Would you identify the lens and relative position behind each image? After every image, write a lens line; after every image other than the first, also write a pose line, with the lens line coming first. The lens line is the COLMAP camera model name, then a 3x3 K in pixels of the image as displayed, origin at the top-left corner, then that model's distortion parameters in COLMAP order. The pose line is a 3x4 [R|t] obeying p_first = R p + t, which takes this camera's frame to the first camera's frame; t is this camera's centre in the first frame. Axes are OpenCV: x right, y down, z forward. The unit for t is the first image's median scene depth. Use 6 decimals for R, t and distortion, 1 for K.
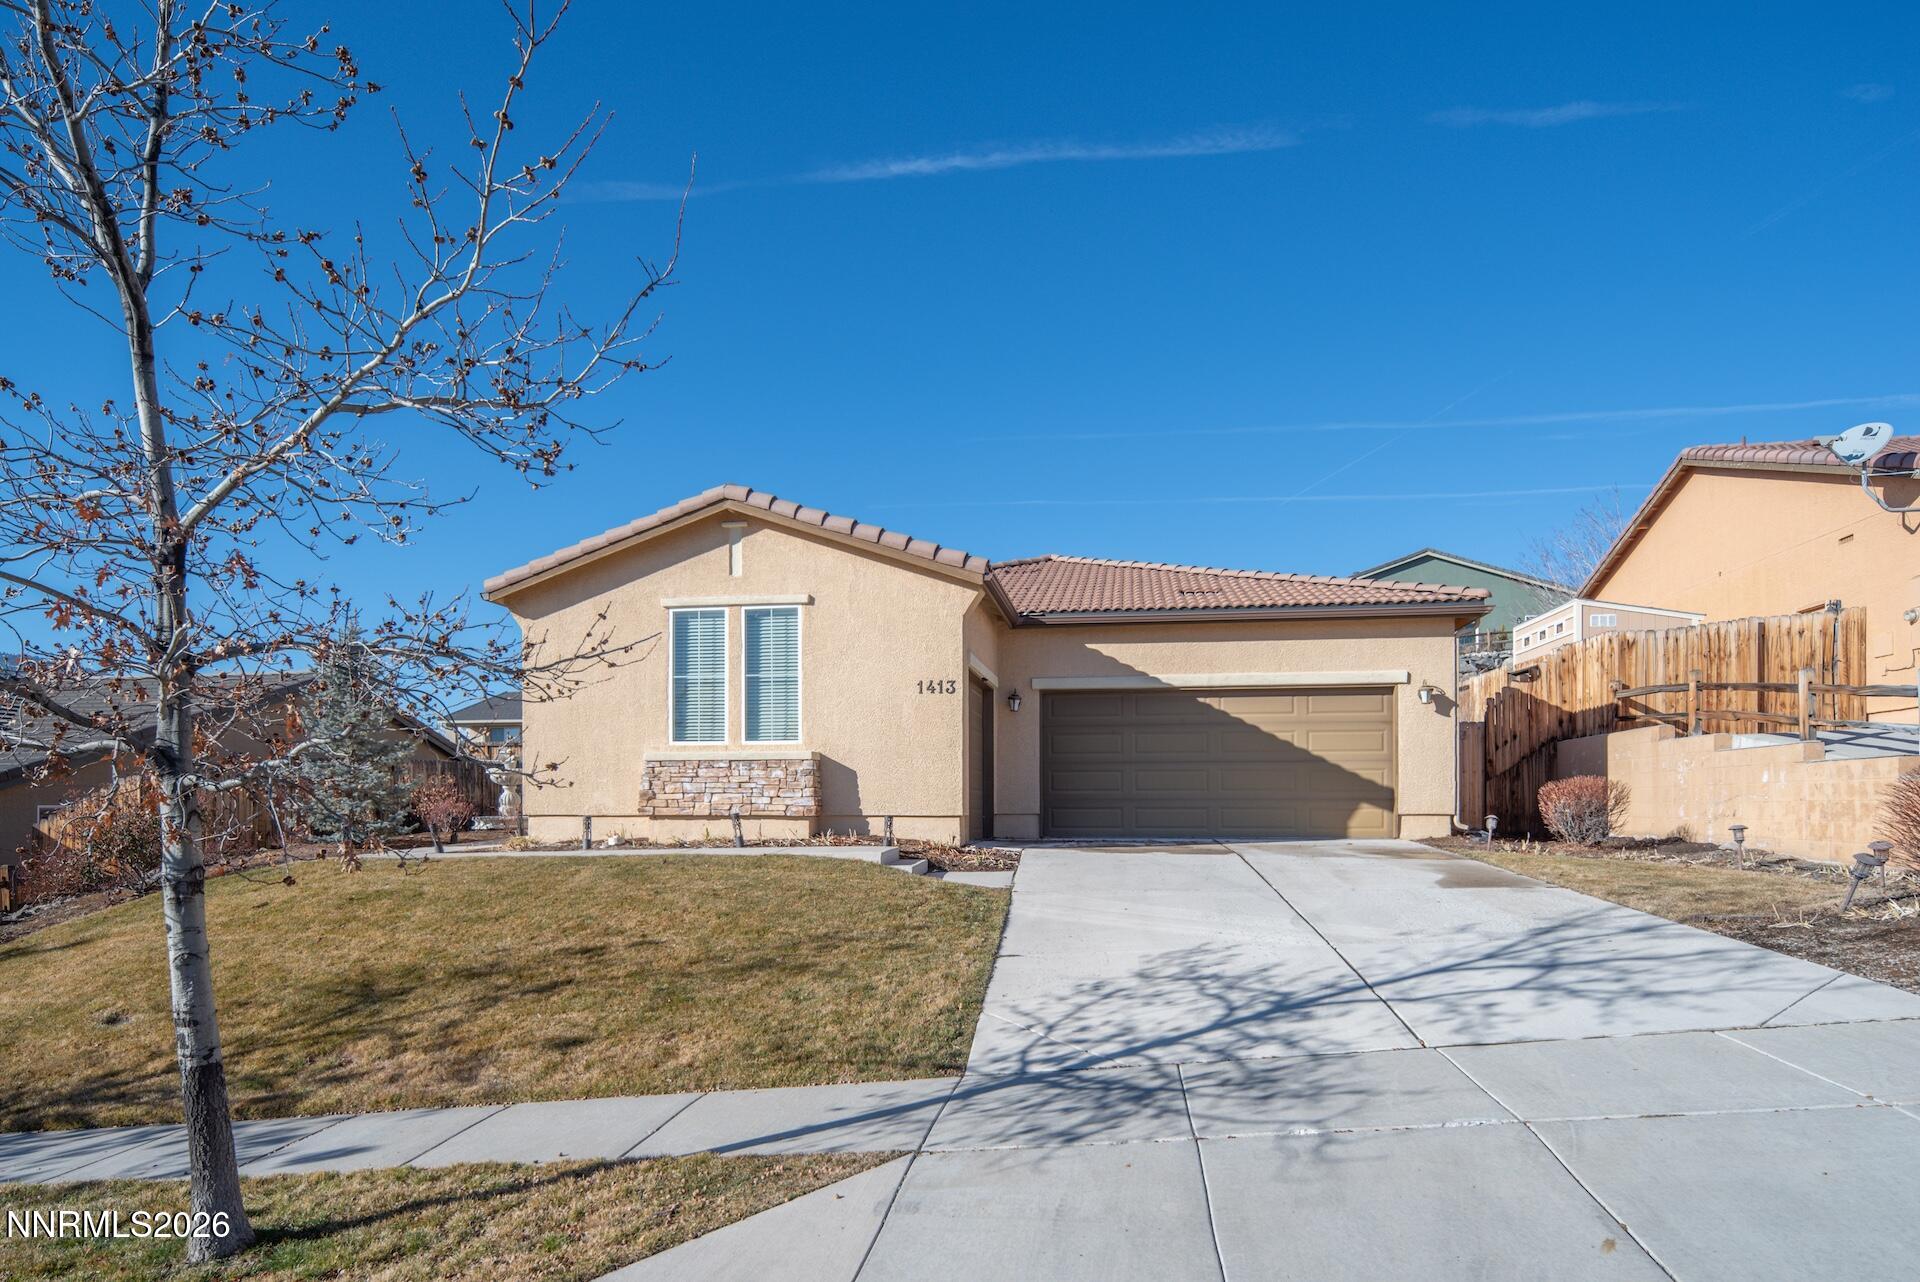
lens RADIAL K [[1069.9, 0, 960.4], [0, 1069.9, 803.0], [0, 0, 1]] dist [-0.001410, 0.000435]
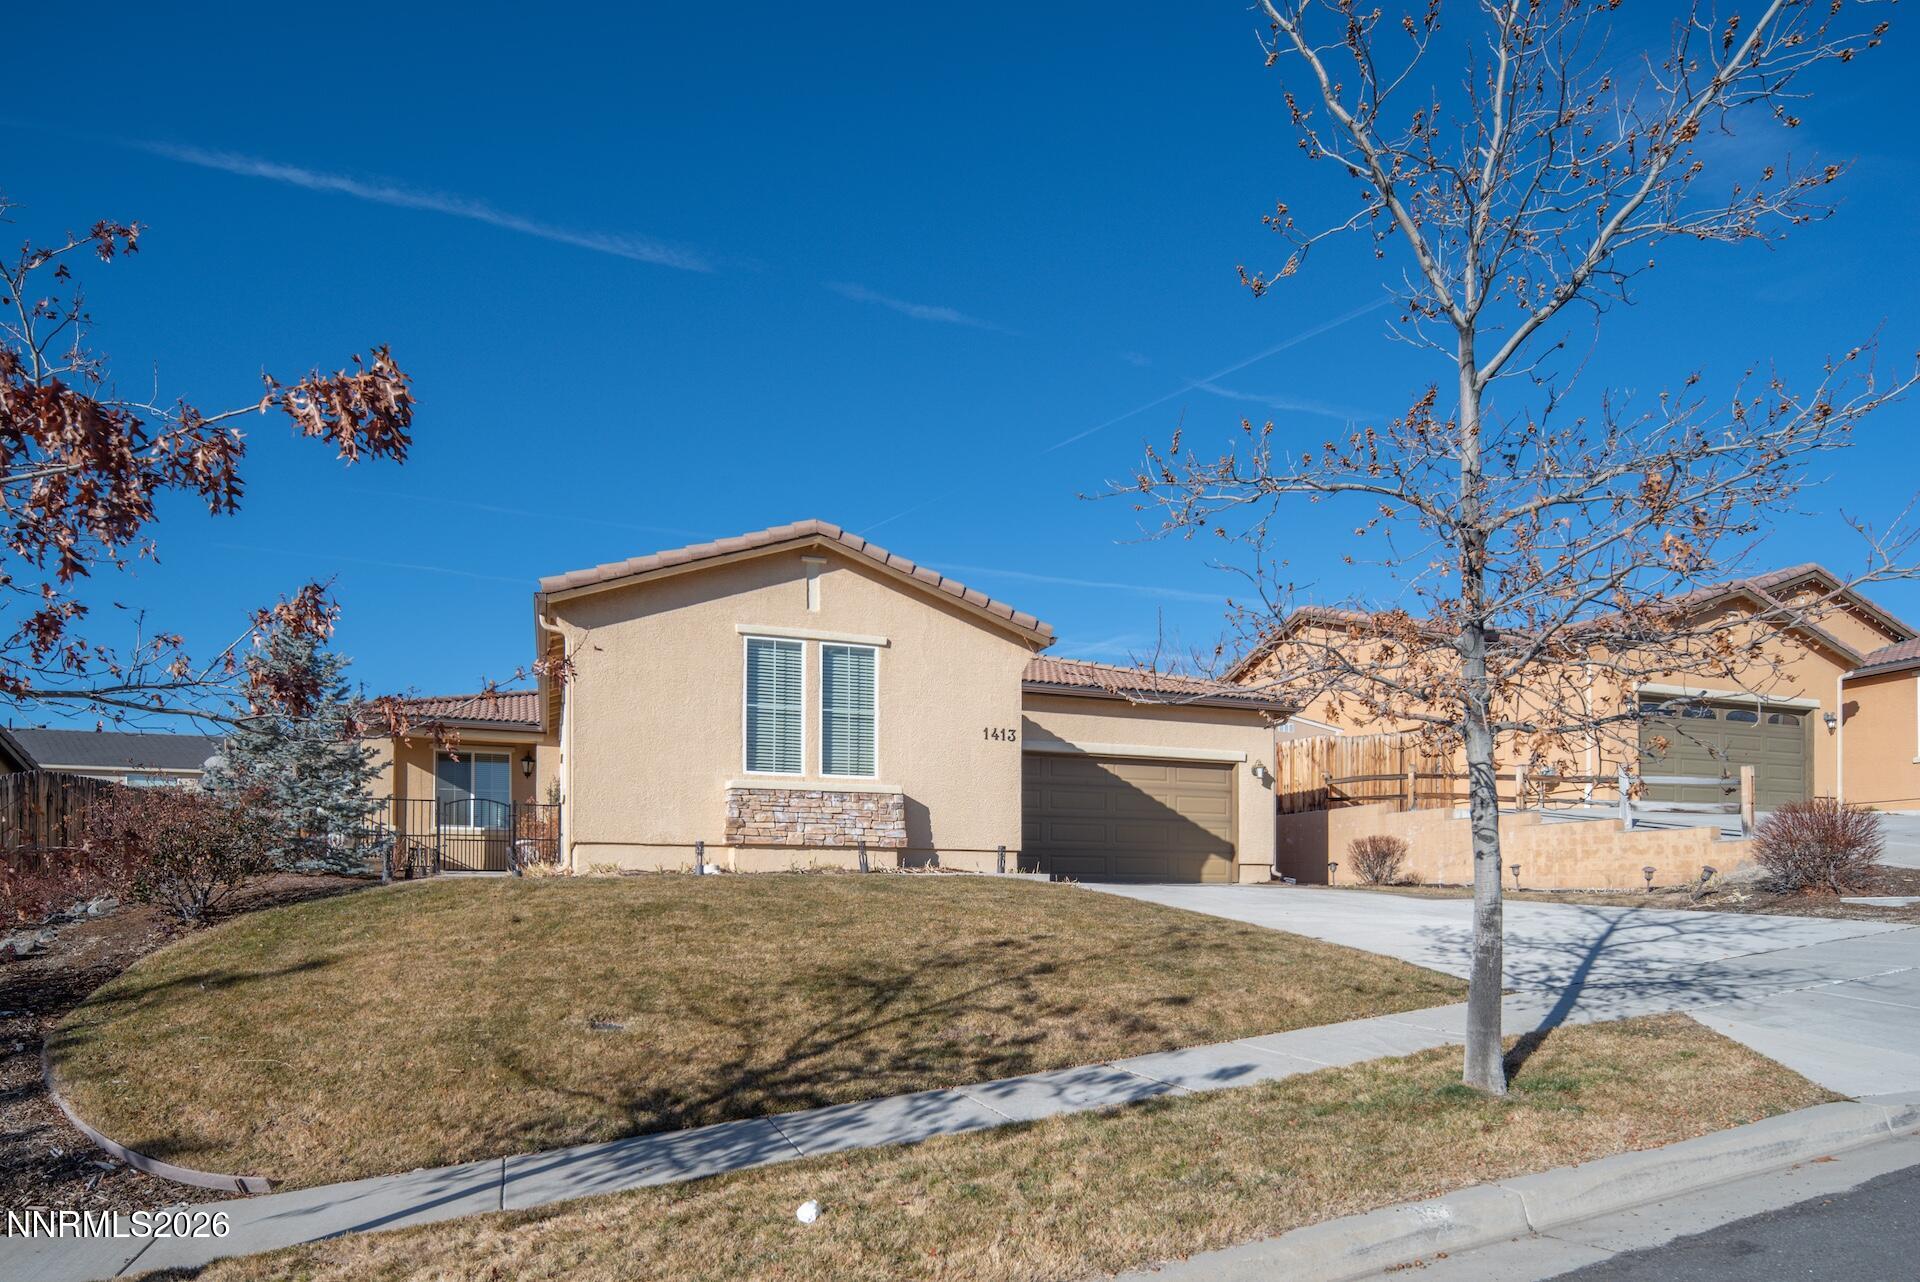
lens RADIAL K [[1070.7, 0, 938.4], [0, 1070.7, 890.9], [0, 0, 1]] dist [0.001272, 0.001115]
pose [[0.879716, 0.005922, 0.475462, -0.585818], [-0.004181, 0.999980, -0.004719, 0.057372], [-0.475481, 0.002163, 0.879723, 0.053291]]
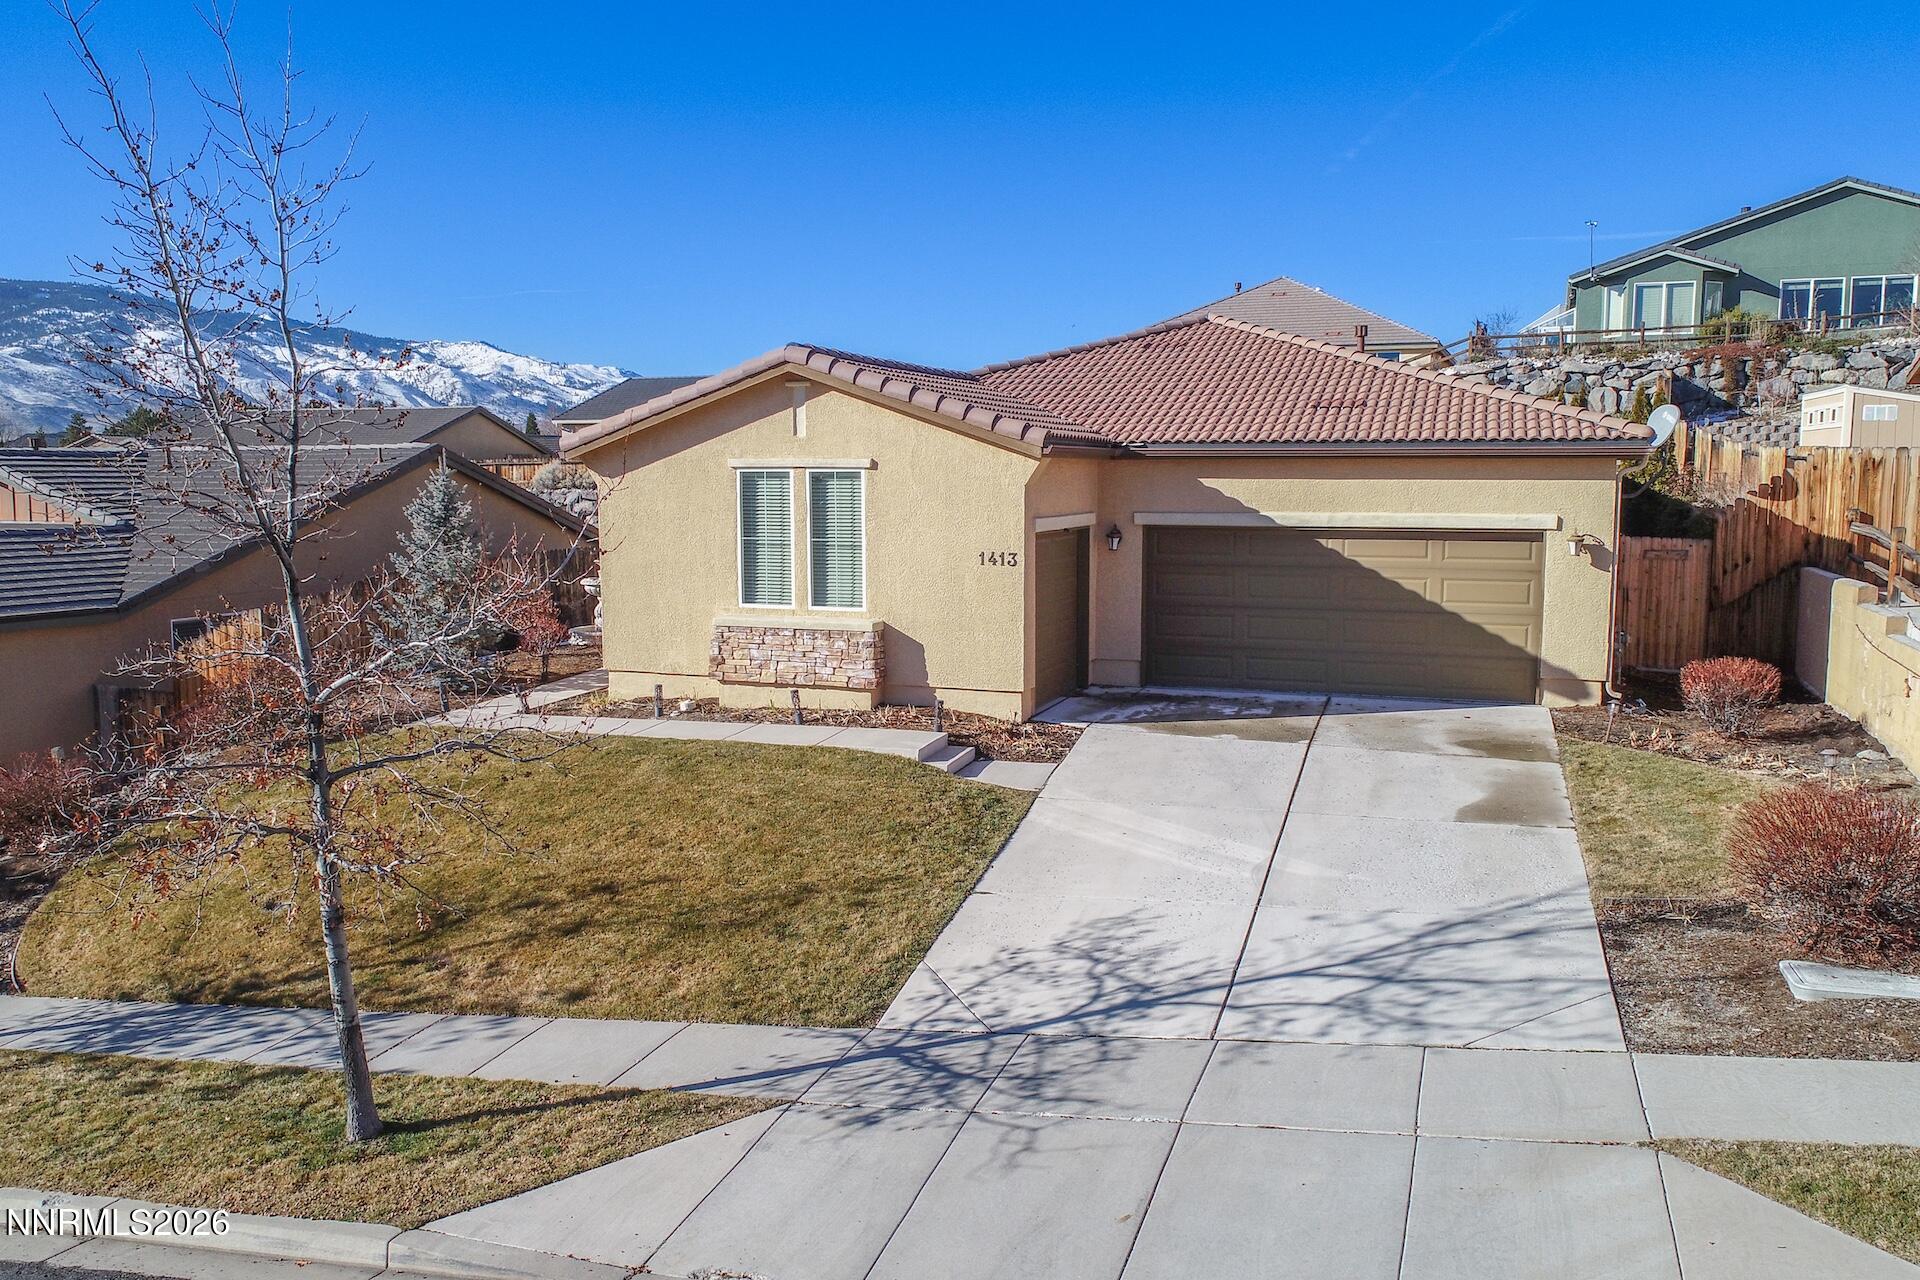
lens RADIAL K [[1443.0, 0, 977.0], [0, 1443.0, 637.0], [0, 0, 1]] dist [-0.006026, -0.005066]
pose [[0.983832, 0.020630, -0.177902, 0.186173], [-0.000203, 0.993471, 0.114083, -0.181091], [0.179094, -0.112202, 0.977413, -0.275947]]
